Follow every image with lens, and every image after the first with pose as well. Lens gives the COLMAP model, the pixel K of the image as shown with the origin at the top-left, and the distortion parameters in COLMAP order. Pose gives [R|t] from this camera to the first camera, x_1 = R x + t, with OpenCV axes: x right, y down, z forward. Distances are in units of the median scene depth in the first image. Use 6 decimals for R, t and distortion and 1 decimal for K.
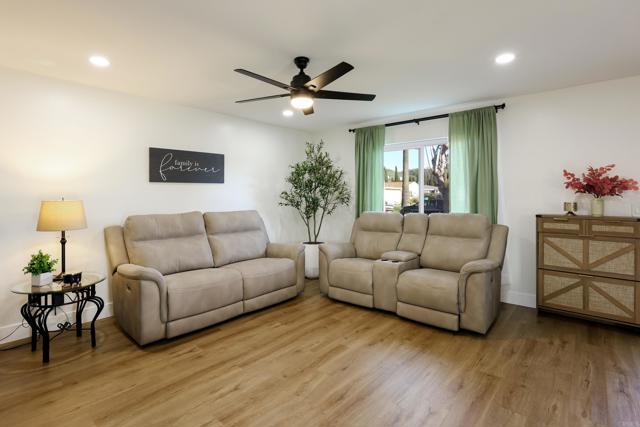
lens RADIAL K [[309.0, 0, 320.0], [0, 309.0, 202.3], [0, 0, 1]] dist [0.002550, 0.000462]
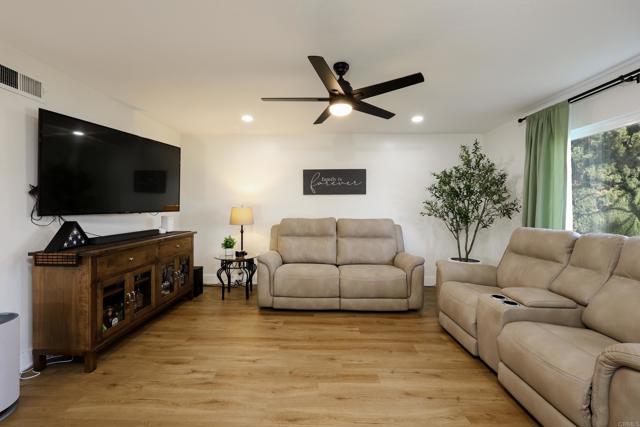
lens RADIAL K [[261.2, 0, 320.0], [0, 261.2, 213.5], [0, 0, 1]] dist [-0.001411, -0.000105]
pose [[0.653110, 0.028701, -0.756719, 0.393266], [-0.022287, 0.999577, 0.018677, -0.005718], [0.756935, 0.004667, 0.653474, 0.303667]]
